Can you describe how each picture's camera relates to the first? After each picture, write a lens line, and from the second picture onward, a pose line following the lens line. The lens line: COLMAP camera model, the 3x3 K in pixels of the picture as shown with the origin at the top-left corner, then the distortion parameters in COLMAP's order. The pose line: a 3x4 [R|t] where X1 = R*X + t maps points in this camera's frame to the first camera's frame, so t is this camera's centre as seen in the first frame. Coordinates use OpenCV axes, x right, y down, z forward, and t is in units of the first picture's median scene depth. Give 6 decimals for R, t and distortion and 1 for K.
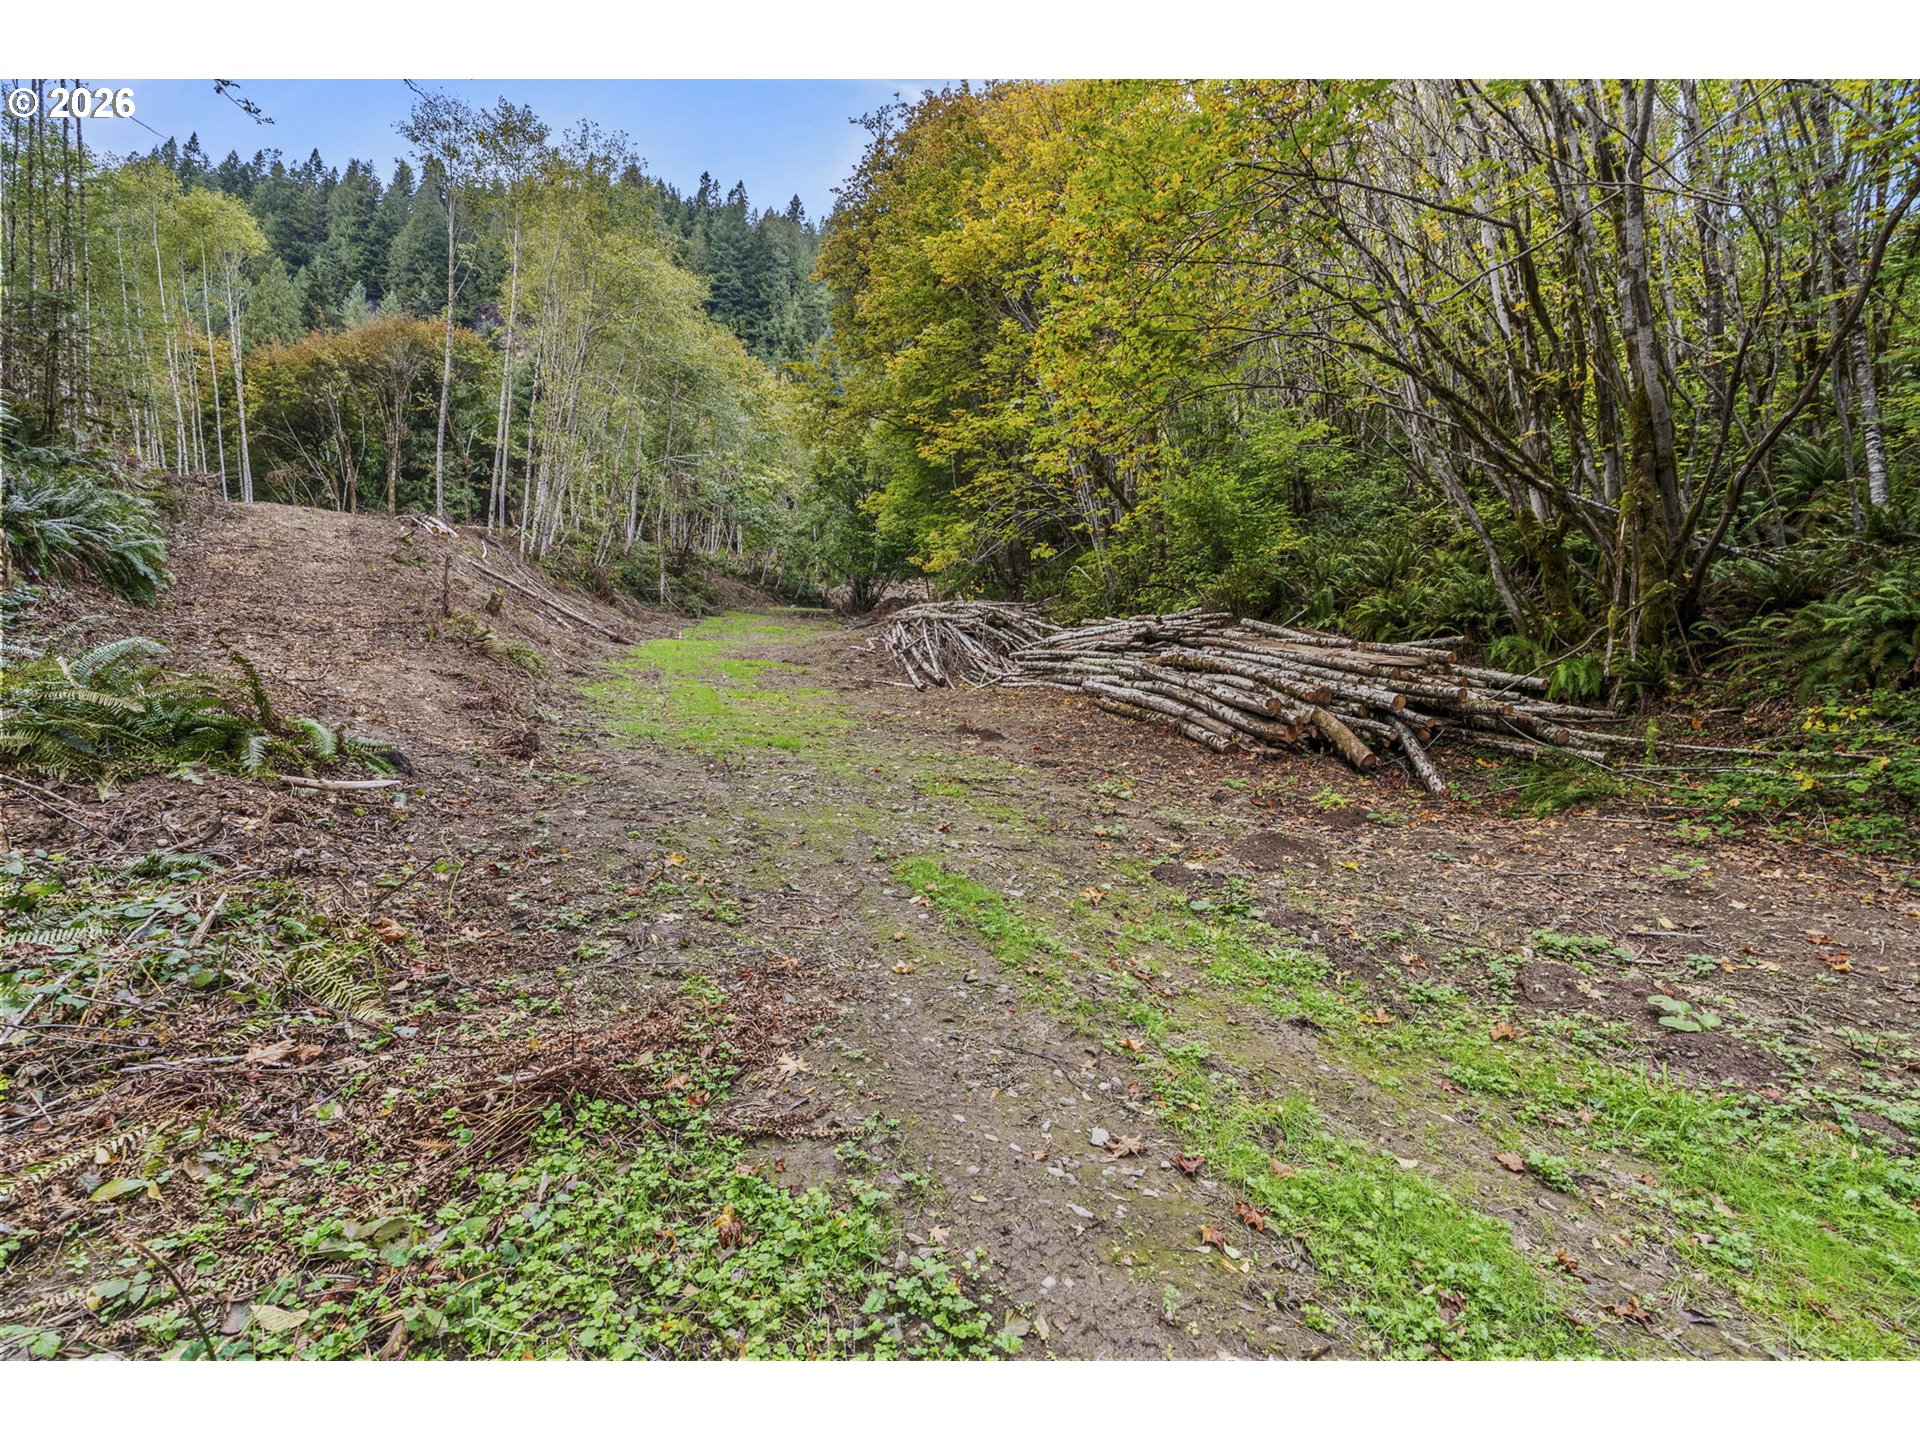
lens RADIAL K [[1116.3, 0, 961.6], [0, 1116.3, 719.6], [0, 0, 1]] dist [-0.007110, 0.001886]
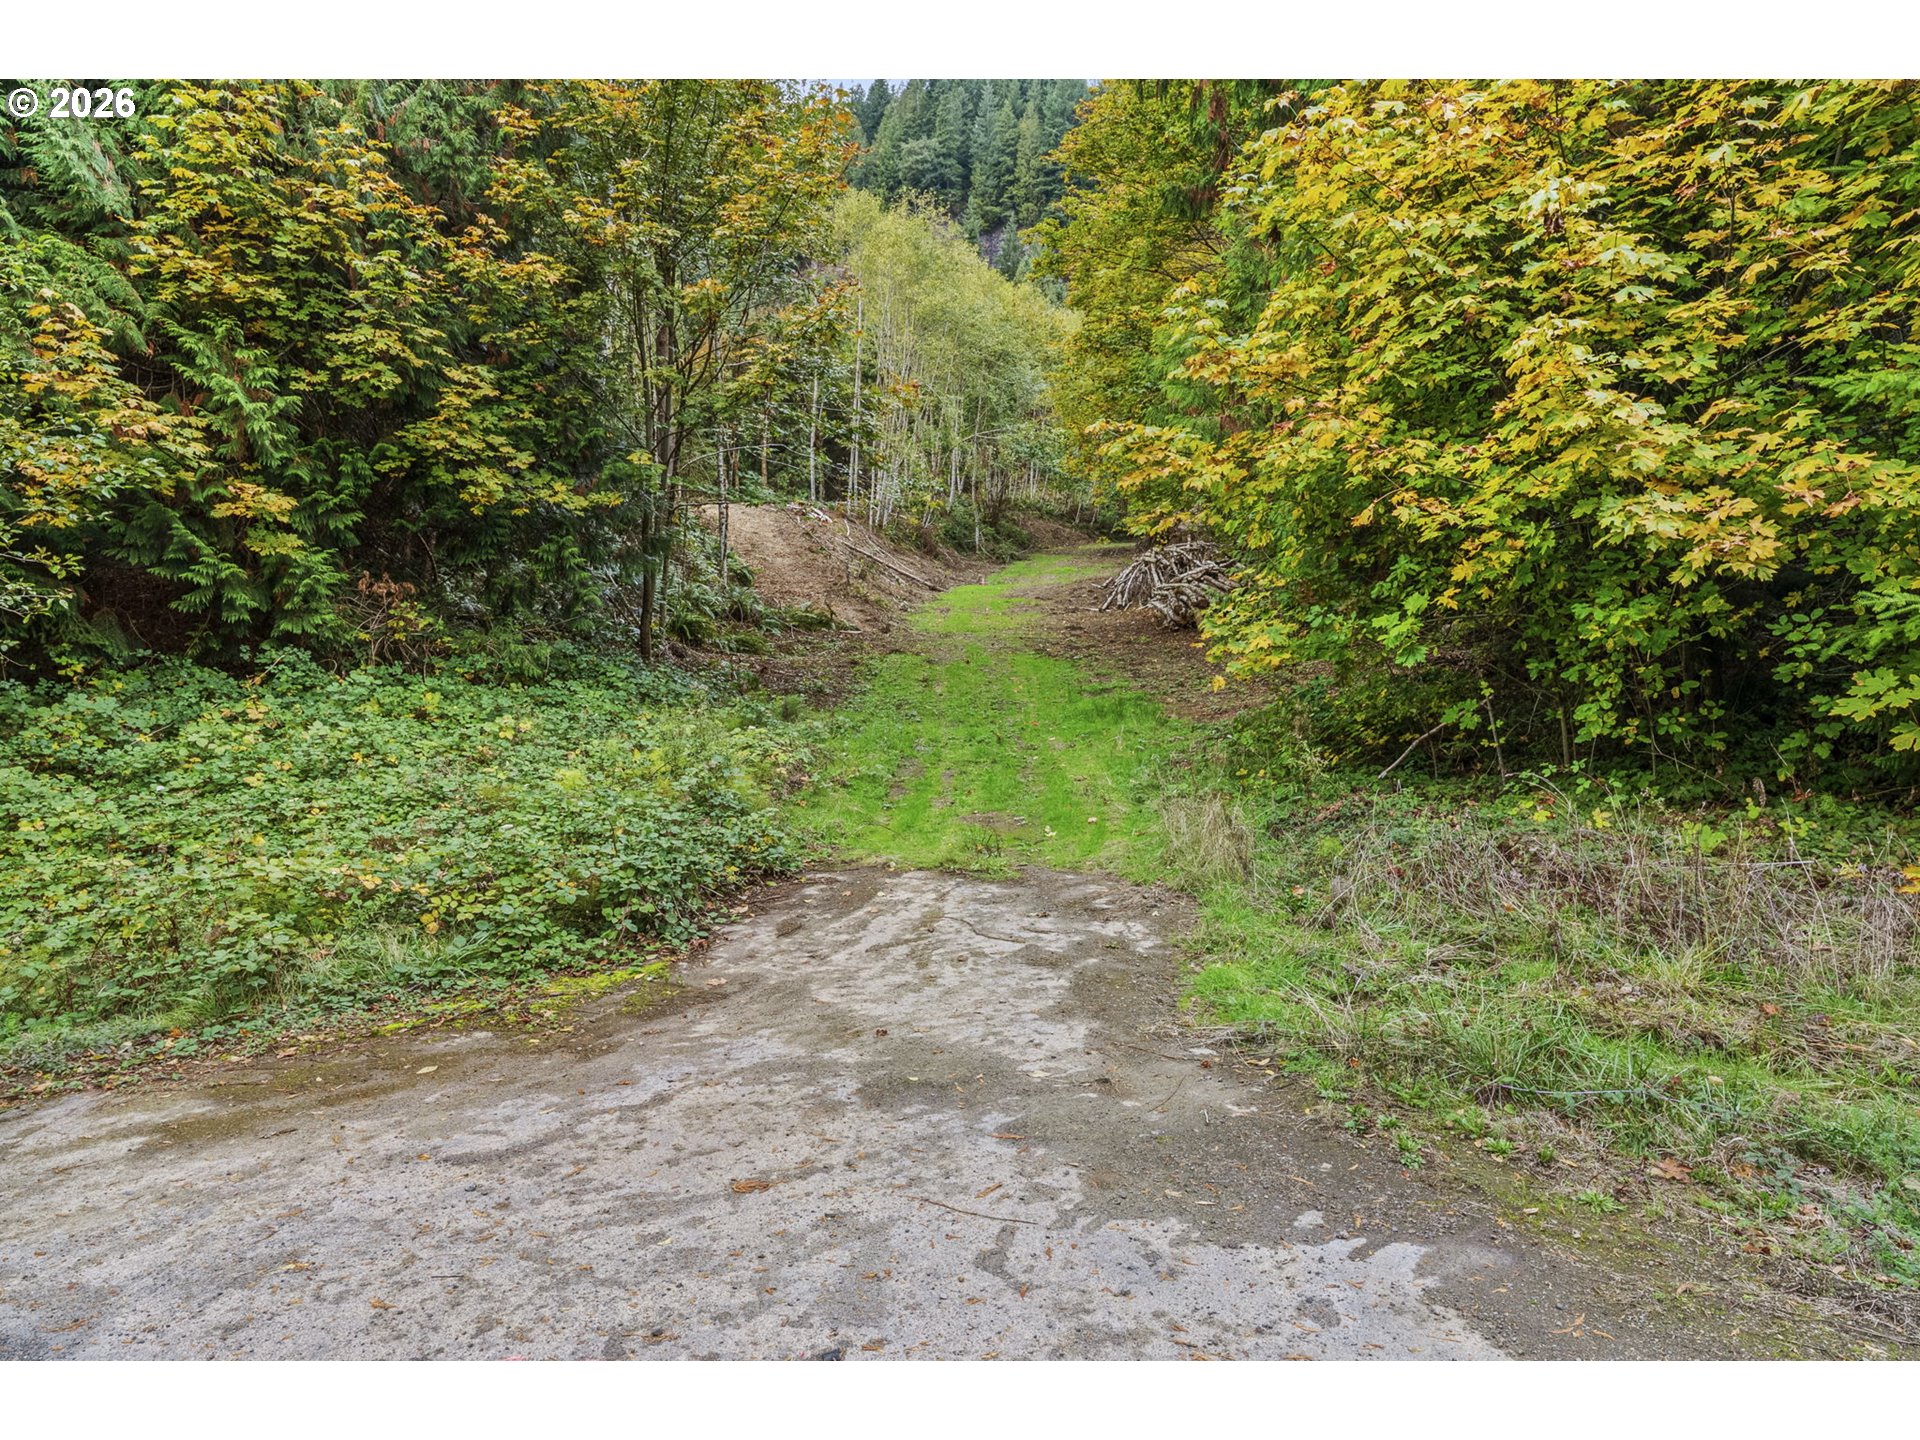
lens RADIAL K [[1116.3, 0, 962.0], [0, 1116.3, 717.7], [0, 0, 1]] dist [-0.007110, 0.001886]
pose [[0.957754, -0.004562, -0.287554, 0.066514], [0.021657, 0.998179, 0.056296, 0.006999], [0.286773, -0.060145, 0.956109, -0.184227]]
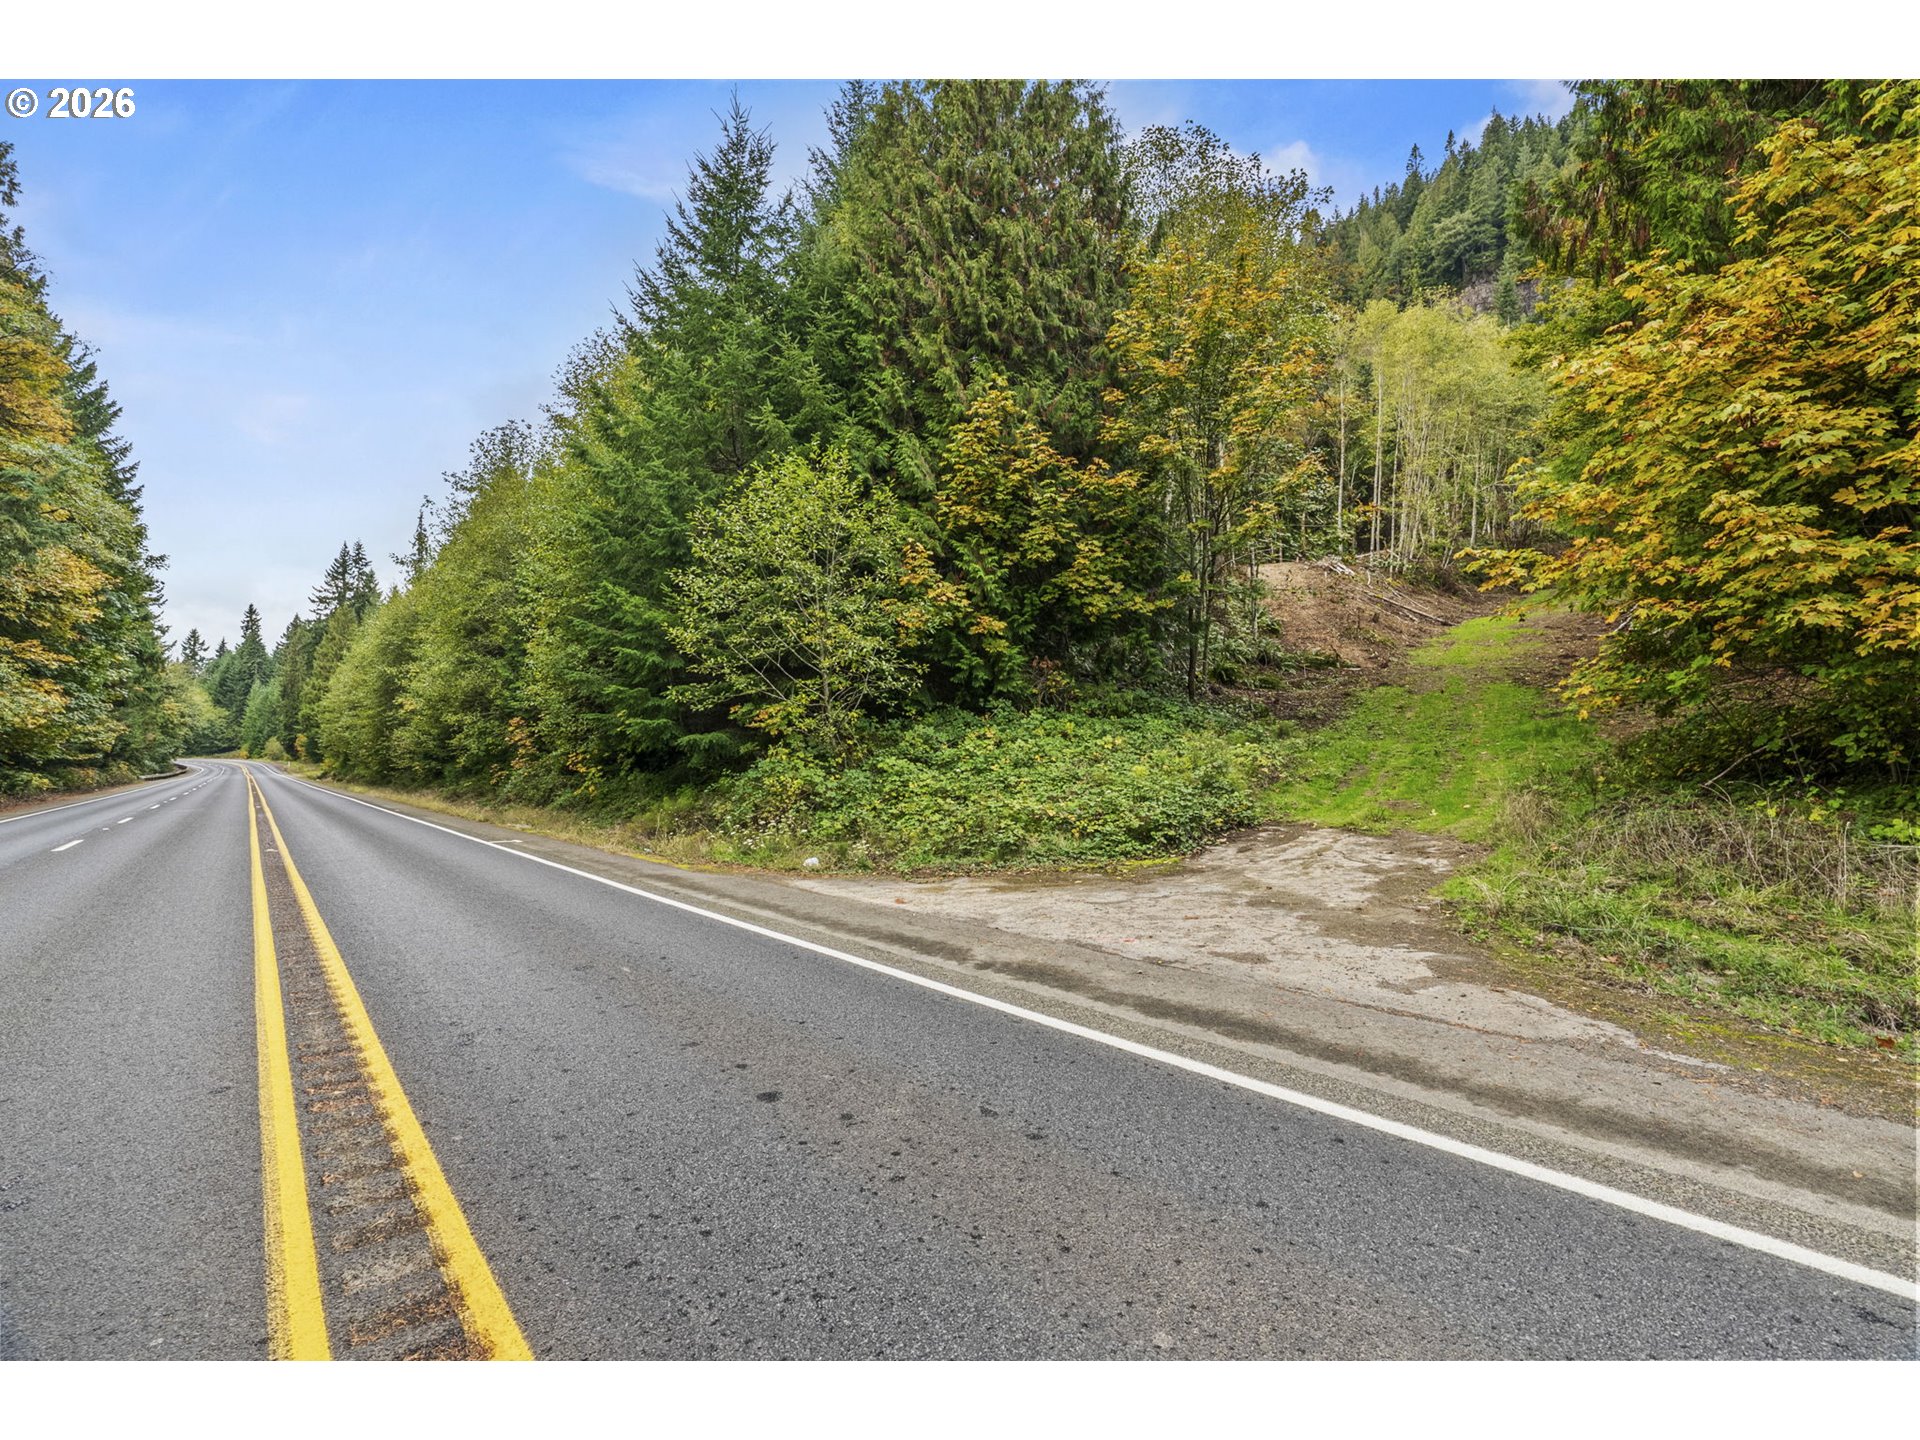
lens RADIAL K [[1116.3, 0, 960.2], [0, 1116.3, 720.6], [0, 0, 1]] dist [-0.007110, 0.001886]
pose [[0.688137, -0.004530, -0.725567, 0.219370], [0.044610, 0.998353, 0.036076, -0.010925], [0.724208, -0.057193, 0.687206, -0.372319]]
